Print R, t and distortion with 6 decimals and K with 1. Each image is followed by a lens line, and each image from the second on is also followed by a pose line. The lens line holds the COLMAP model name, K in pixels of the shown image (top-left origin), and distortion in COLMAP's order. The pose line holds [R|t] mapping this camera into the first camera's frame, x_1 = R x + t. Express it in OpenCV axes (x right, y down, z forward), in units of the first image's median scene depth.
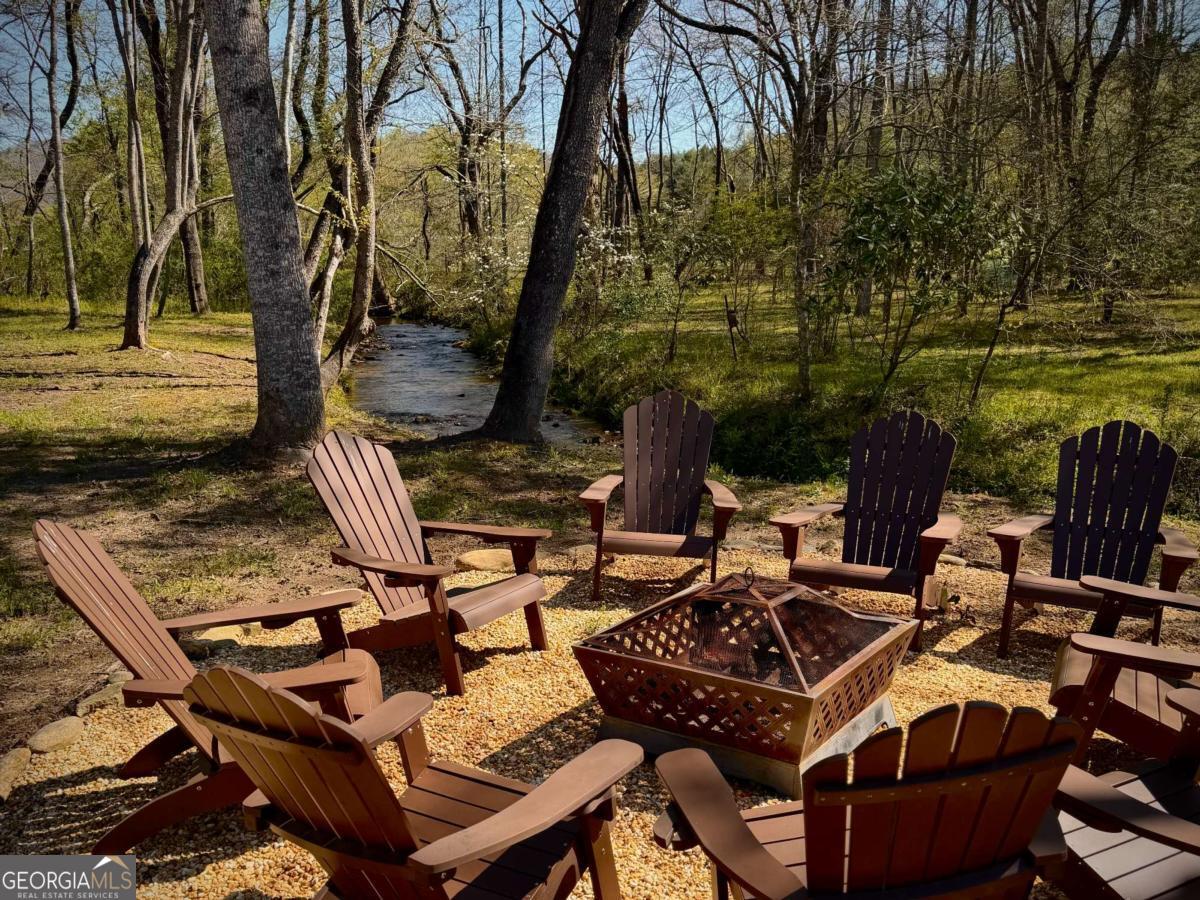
lens RADIAL K [[841.8, 0, 600.0], [0, 841.8, 450.0], [0, 0, 1]] dist [-0.000562, -0.000695]
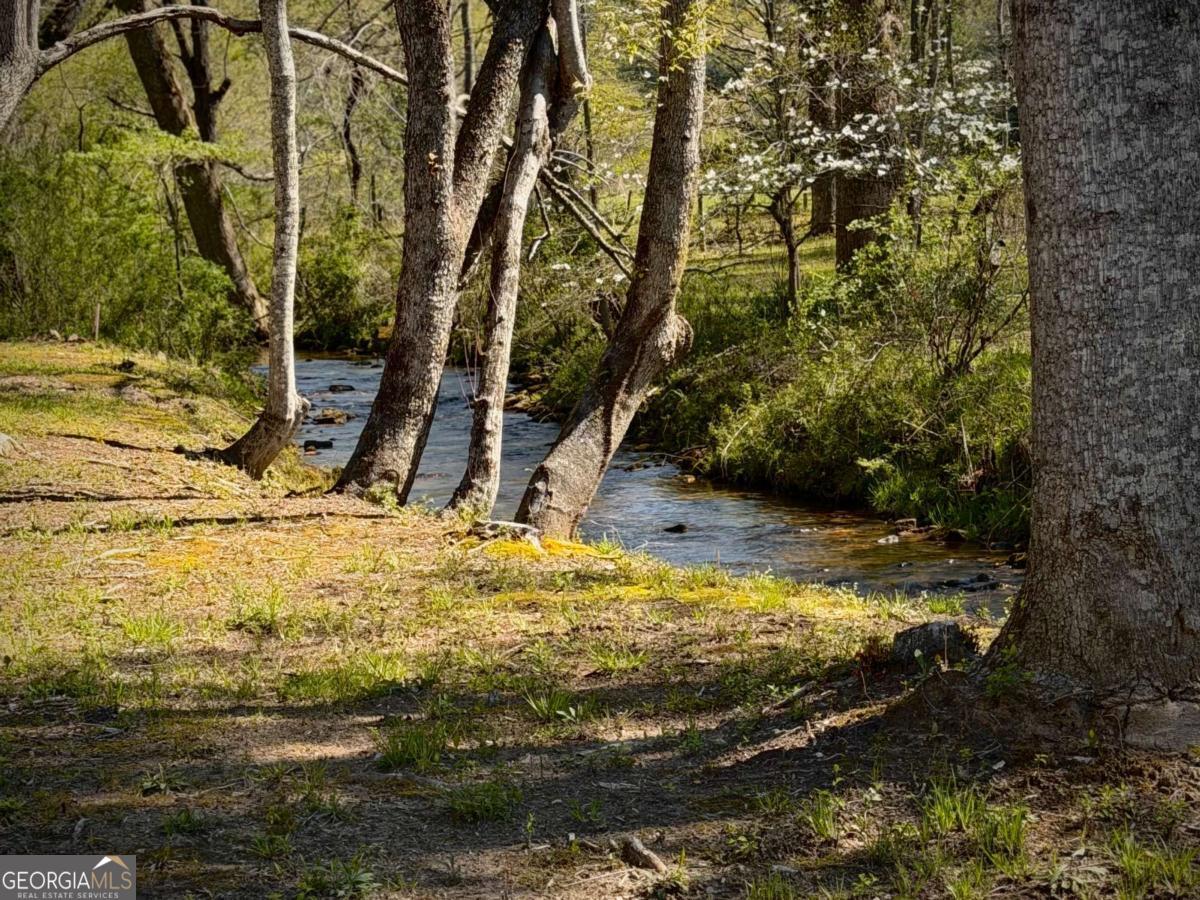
lens RADIAL K [[2029.2, 0, 600.0], [0, 2029.2, 450.0], [0, 0, 1]] dist [0.081224, 0.055434]
pose [[0.999353, -0.033233, -0.013728, -0.280530], [0.031646, 0.994173, -0.103043, -0.011668], [0.017073, 0.102542, 0.994582, 0.145407]]
